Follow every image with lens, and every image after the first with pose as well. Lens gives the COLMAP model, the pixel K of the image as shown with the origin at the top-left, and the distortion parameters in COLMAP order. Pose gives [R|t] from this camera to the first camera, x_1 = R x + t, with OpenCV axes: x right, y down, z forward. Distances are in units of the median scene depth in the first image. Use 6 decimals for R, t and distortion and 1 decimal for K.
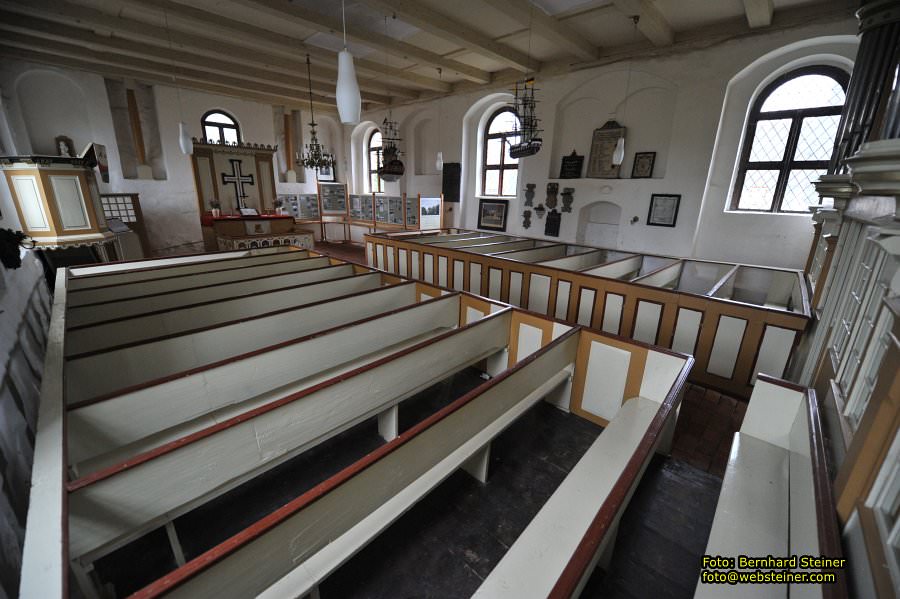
lens RADIAL K [[360.3, 0, 450.0], [0, 360.3, 299.5], [0, 0, 1]] dist [-0.002542, -0.000393]
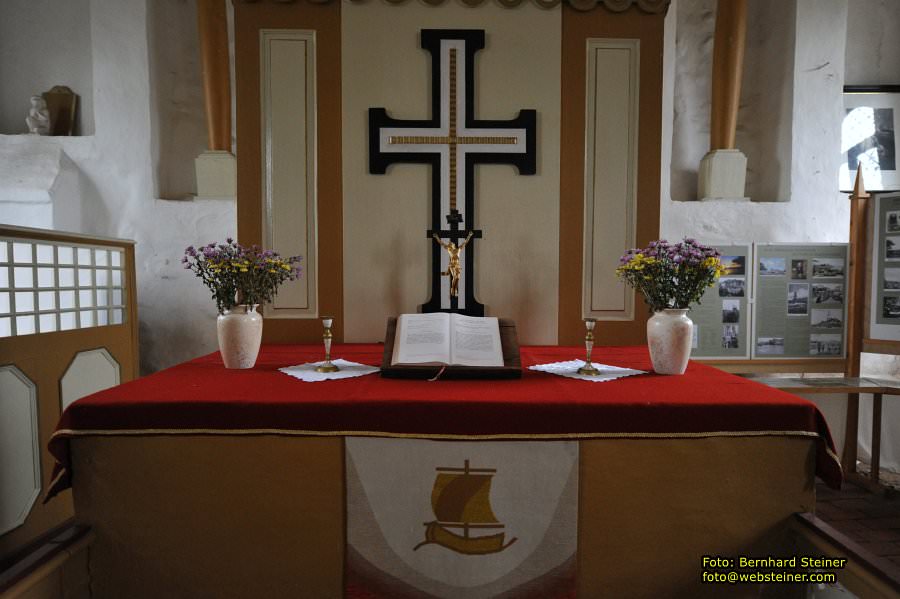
lens RADIAL K [[491.8, 0, 450.0], [0, 491.8, 299.5], [0, 0, 1]] dist [-0.000315, -0.000118]
pose [[0.697334, 0.017112, -0.716542, -0.431741], [-0.196464, 0.965989, -0.168129, -0.227906], [0.689295, 0.258017, 0.676979, 0.880299]]
